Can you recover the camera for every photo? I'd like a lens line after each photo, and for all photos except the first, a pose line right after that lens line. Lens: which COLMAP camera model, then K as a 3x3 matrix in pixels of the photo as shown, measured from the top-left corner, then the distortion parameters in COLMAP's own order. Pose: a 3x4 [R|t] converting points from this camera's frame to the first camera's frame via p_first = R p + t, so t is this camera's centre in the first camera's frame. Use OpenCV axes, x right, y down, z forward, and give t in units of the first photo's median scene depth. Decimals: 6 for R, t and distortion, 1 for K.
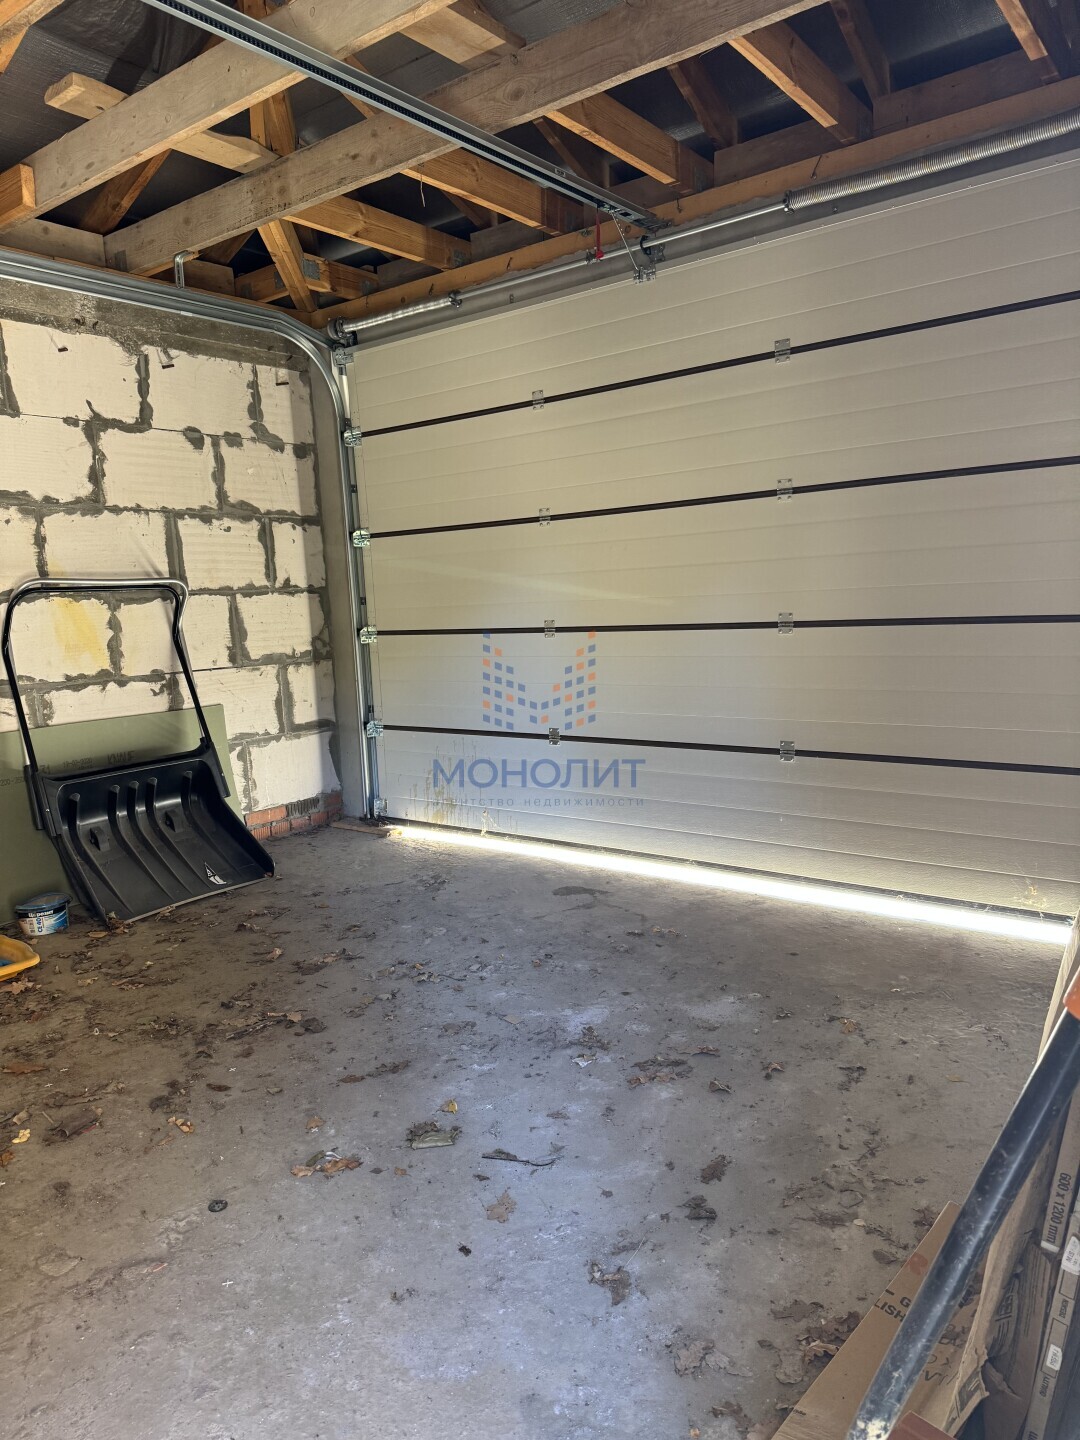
lens RADIAL K [[1016.0, 0, 546.0], [0, 1016.0, 729.1], [0, 0, 1]] dist [-0.001748, -0.011209]
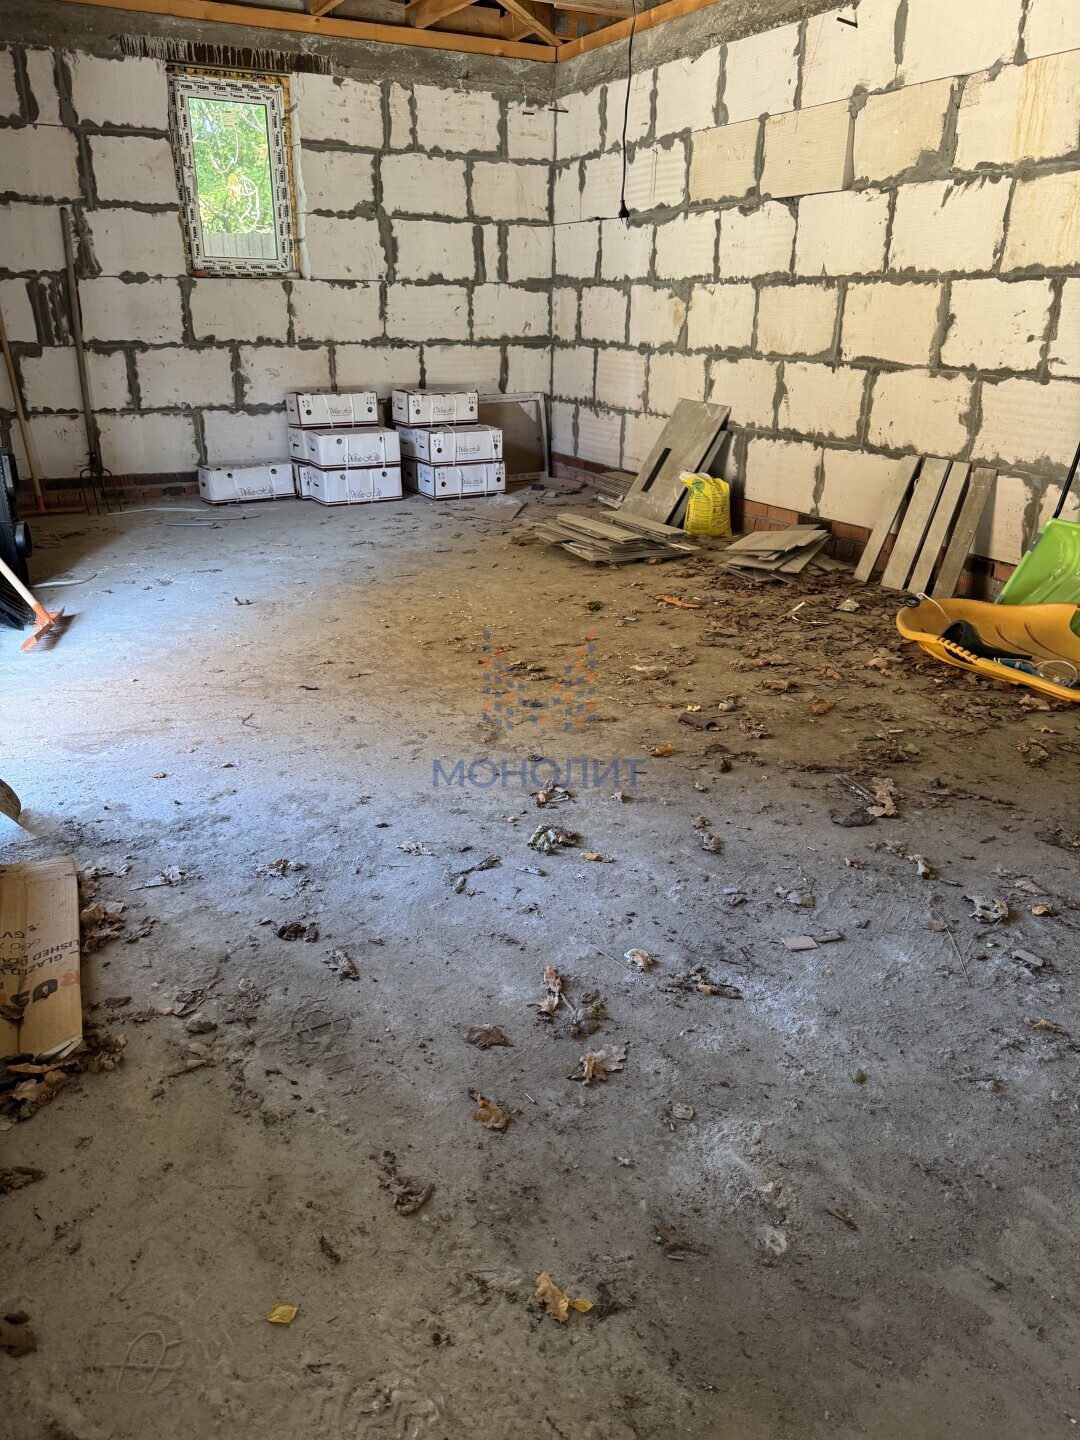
lens RADIAL K [[1016.0, 0, 565.8], [0, 1016.0, 718.5], [0, 0, 1]] dist [-0.001748, -0.011209]
pose [[-0.400521, 0.379601, -0.833958, 0.633412], [-0.122292, 0.879860, 0.459228, -0.172647], [0.908090, 0.285917, -0.305981, 1.157508]]
